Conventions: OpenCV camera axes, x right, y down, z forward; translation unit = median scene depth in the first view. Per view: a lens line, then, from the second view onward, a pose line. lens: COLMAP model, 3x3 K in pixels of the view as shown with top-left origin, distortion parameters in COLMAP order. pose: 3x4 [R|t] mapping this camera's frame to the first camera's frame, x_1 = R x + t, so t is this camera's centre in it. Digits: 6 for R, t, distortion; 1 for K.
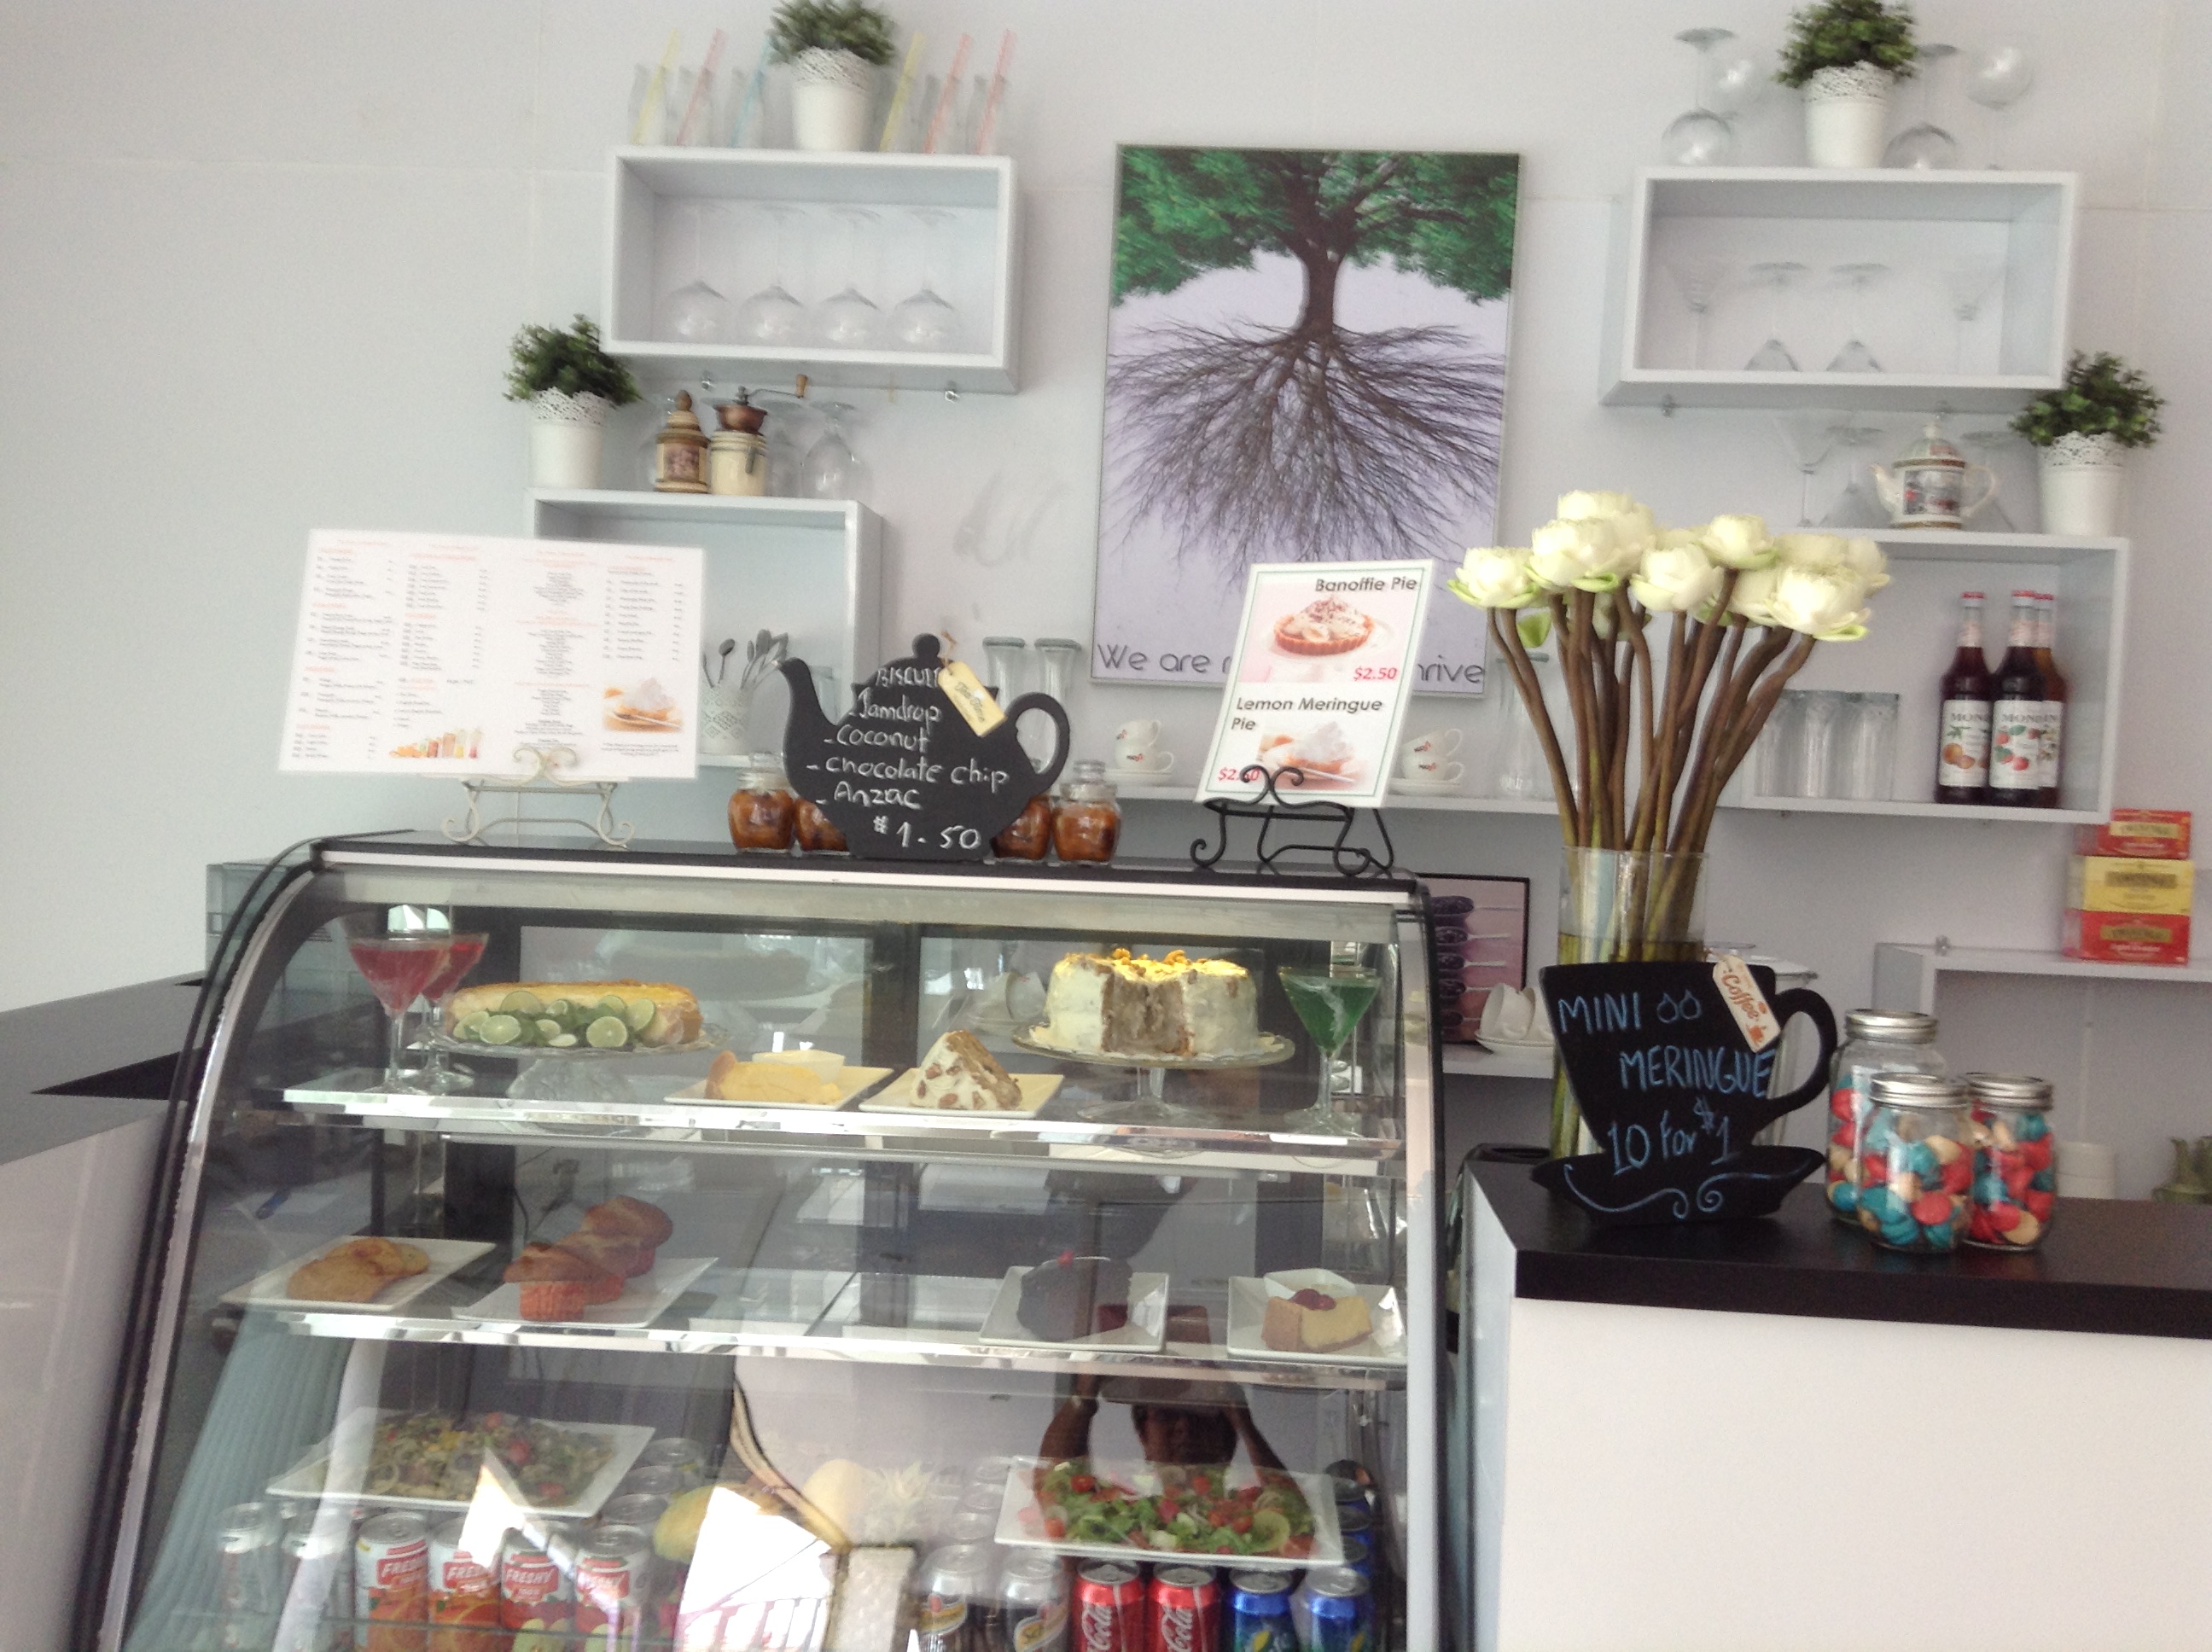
lens RADIAL K [[2078.5, 0, 1096.1], [0, 2078.5, 834.0], [0, 0, 1]] dist [0.206579, -0.370020]
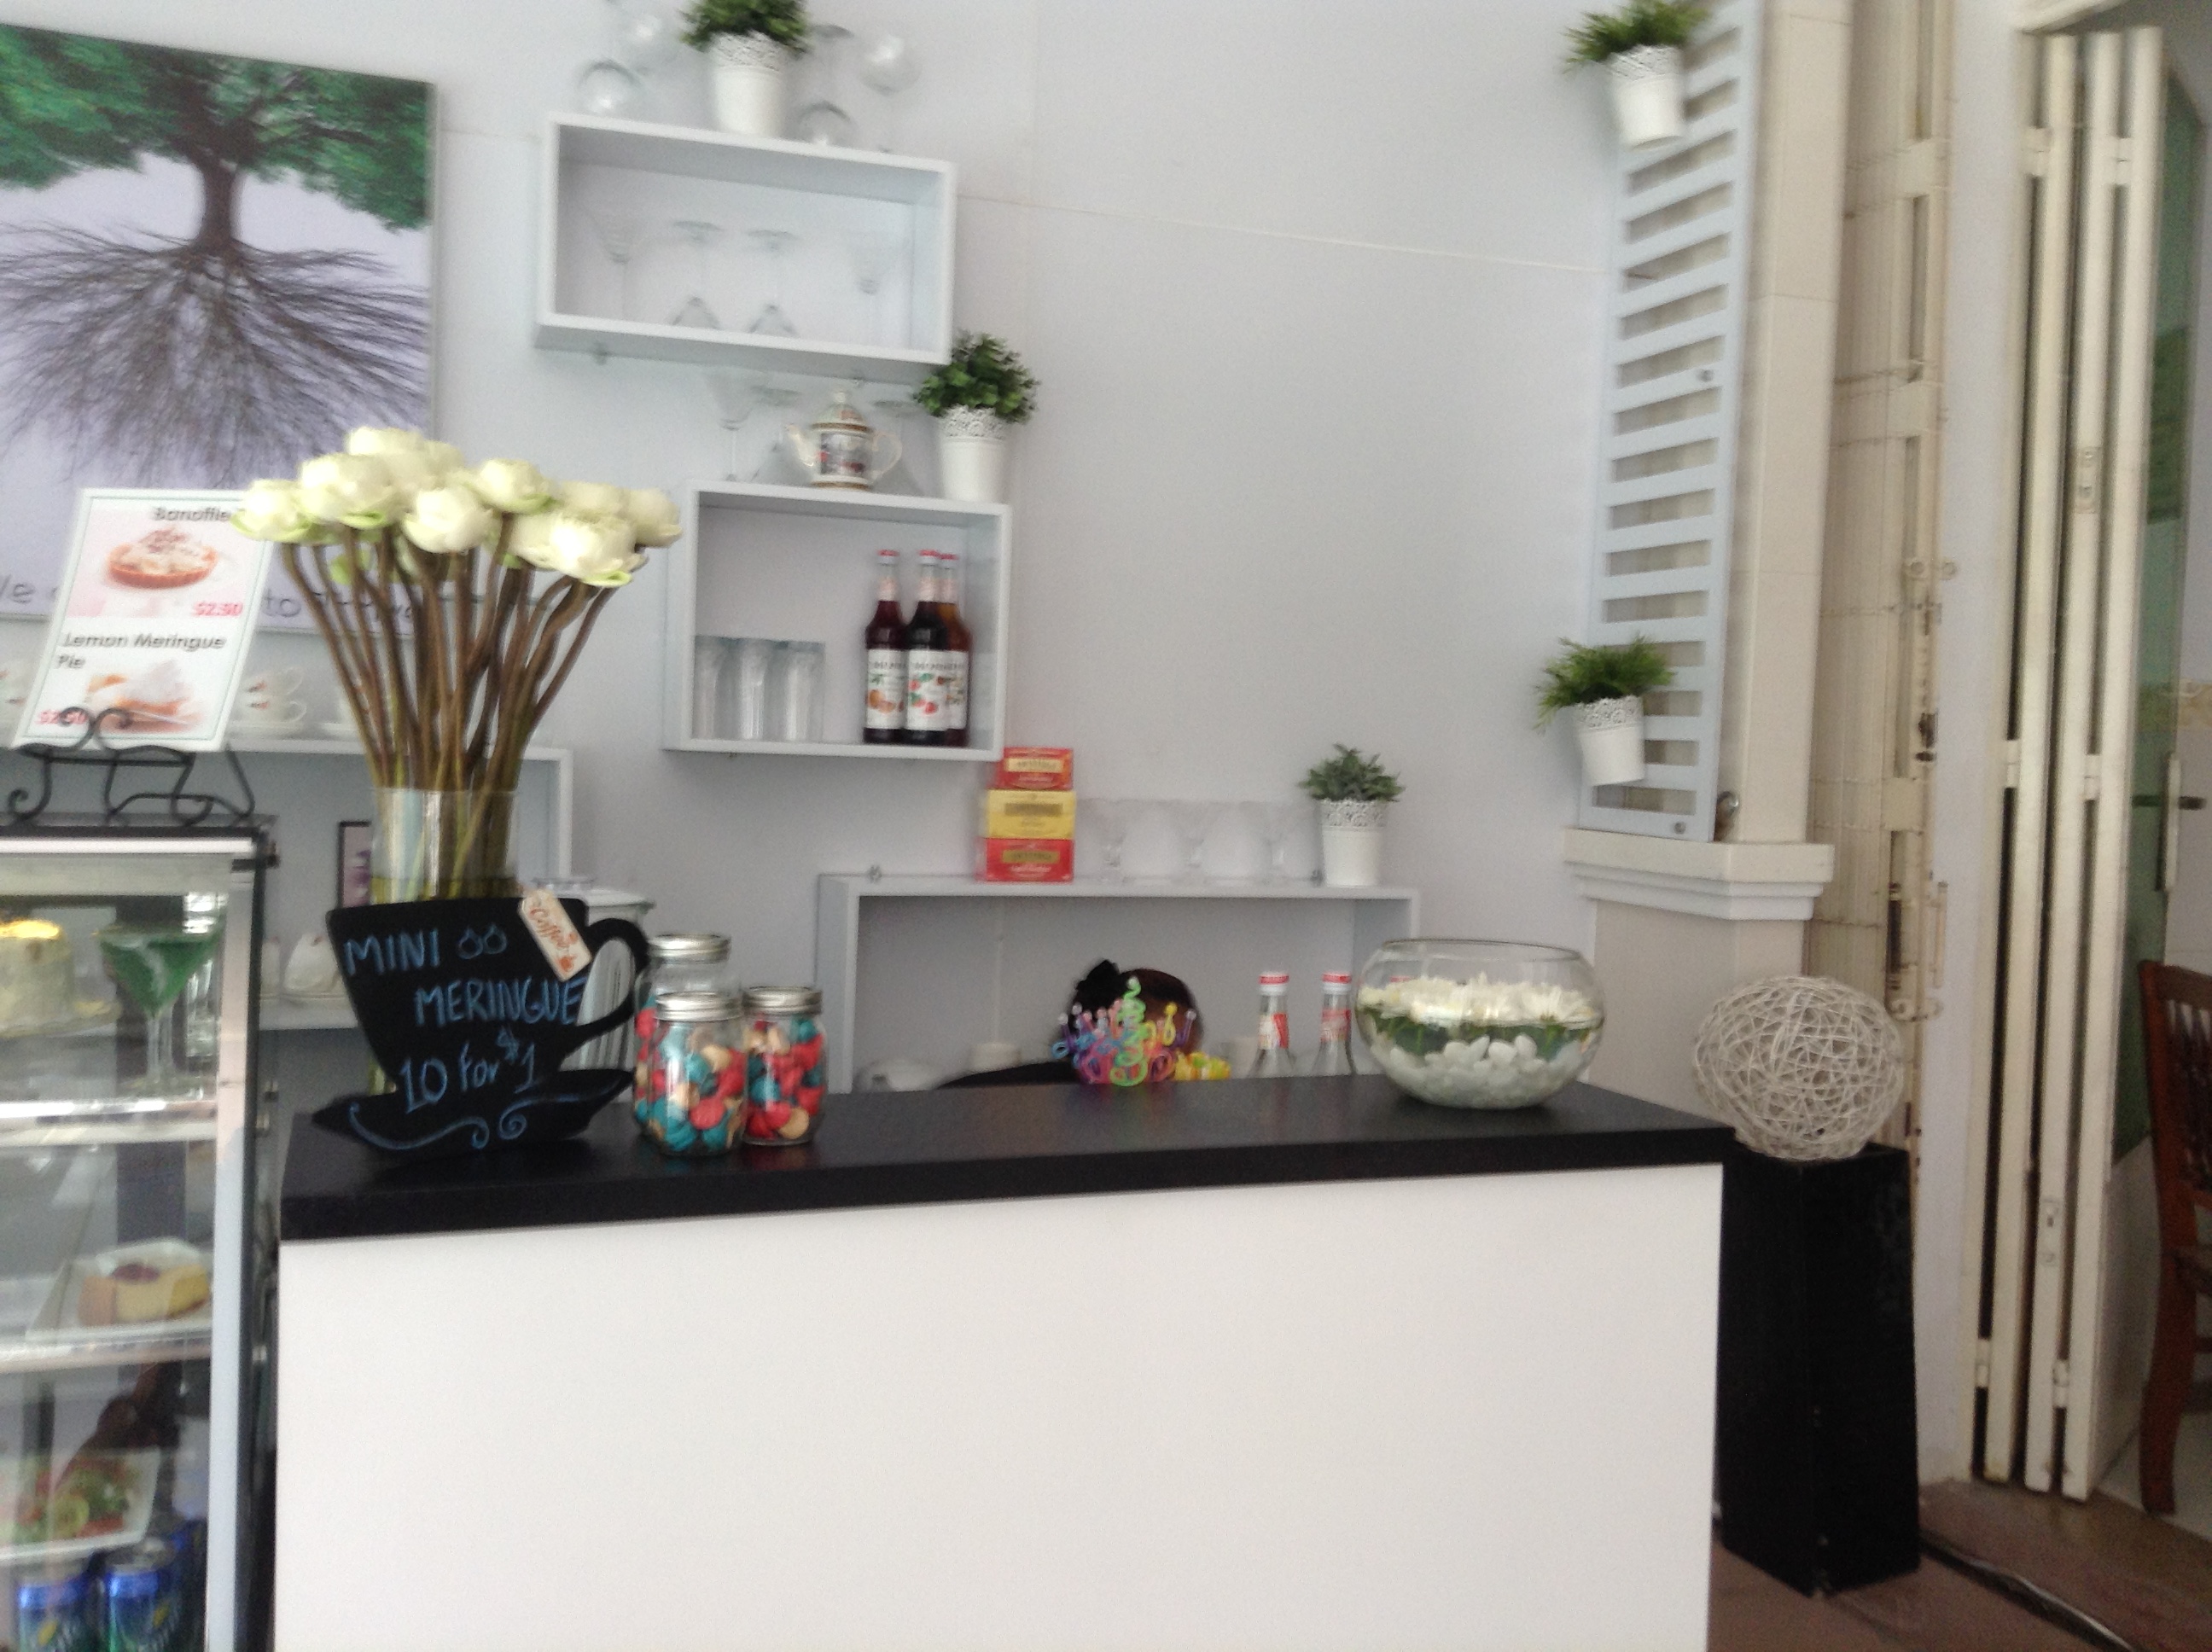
lens RADIAL K [[2084.0, 0, 1102.4], [0, 2084.0, 839.0], [0, 0, 1]] dist [0.198488, -0.404082]
pose [[0.919379, -0.031020, 0.392148, 0.090296], [0.020862, 0.999328, 0.030140, 0.004679], [-0.392819, -0.019529, 0.919408, -0.033075]]
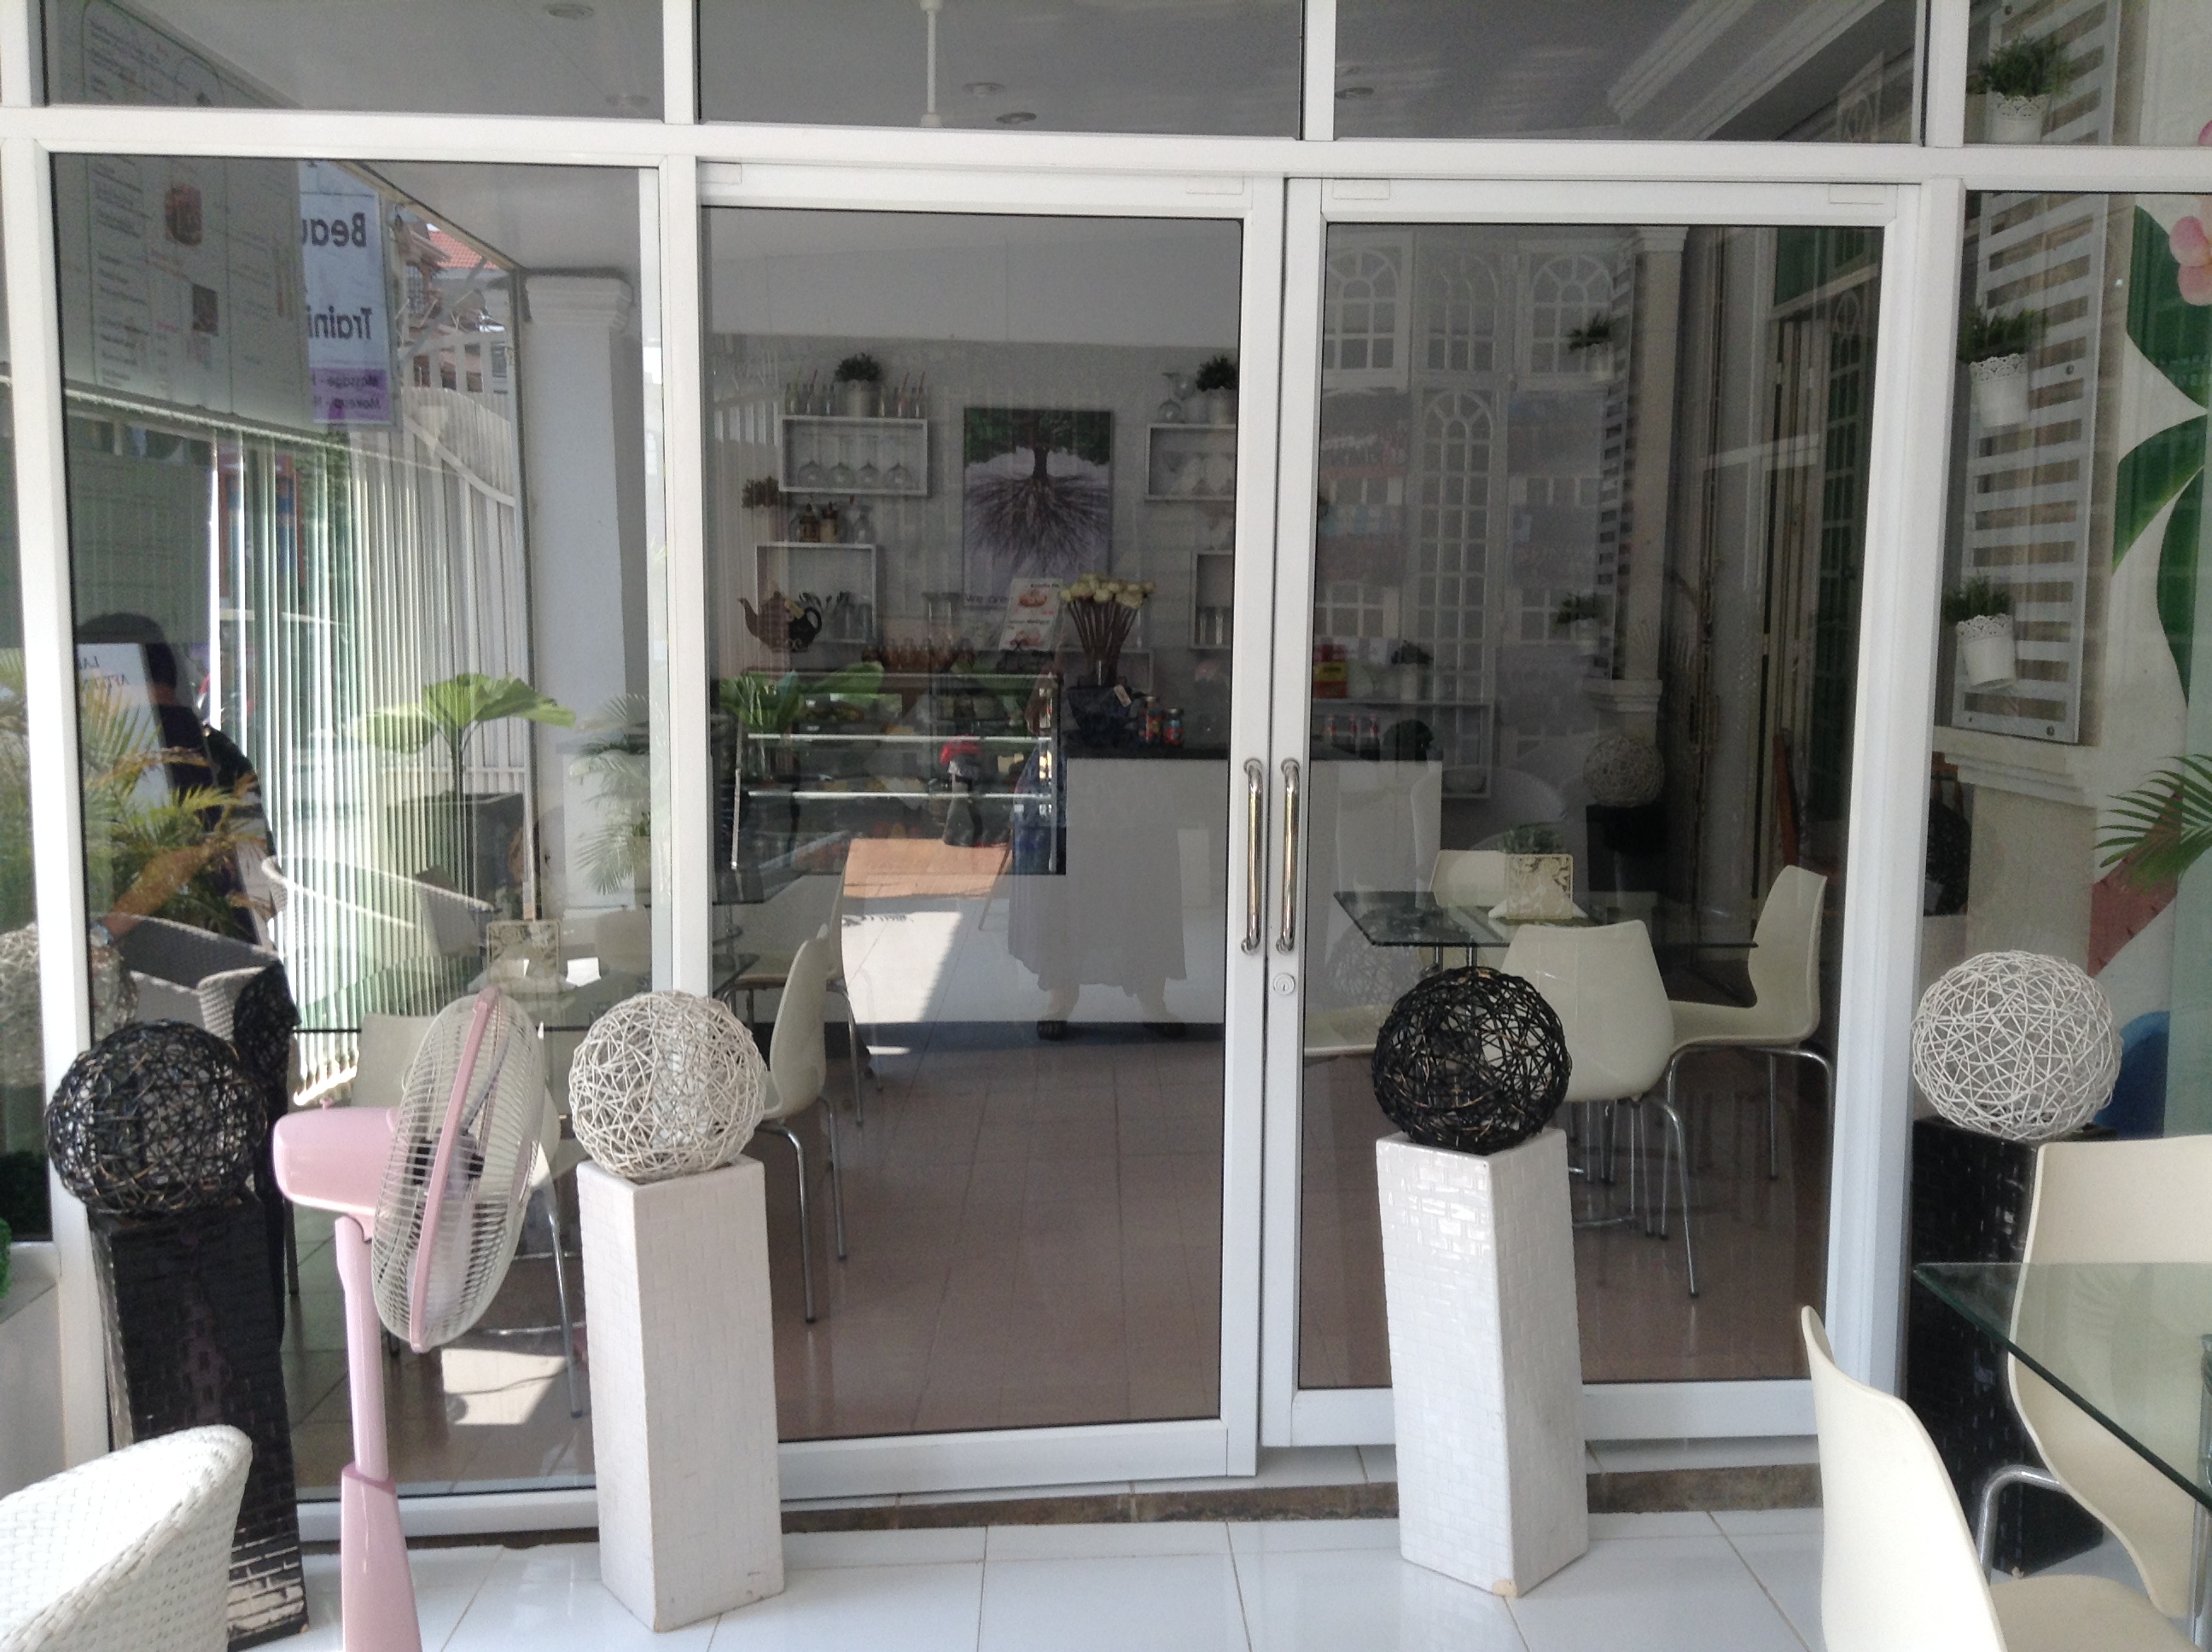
lens RADIAL K [[2078.5, 0, 1096.1], [0, 2078.5, 834.0], [0, 0, 1]] dist [0.206579, -0.370020]
pose [[0.997202, -0.034563, 0.066279, -0.019717], [0.029499, 0.996678, 0.075915, 0.021555], [-0.068683, -0.073748, 0.994909, -1.832888]]
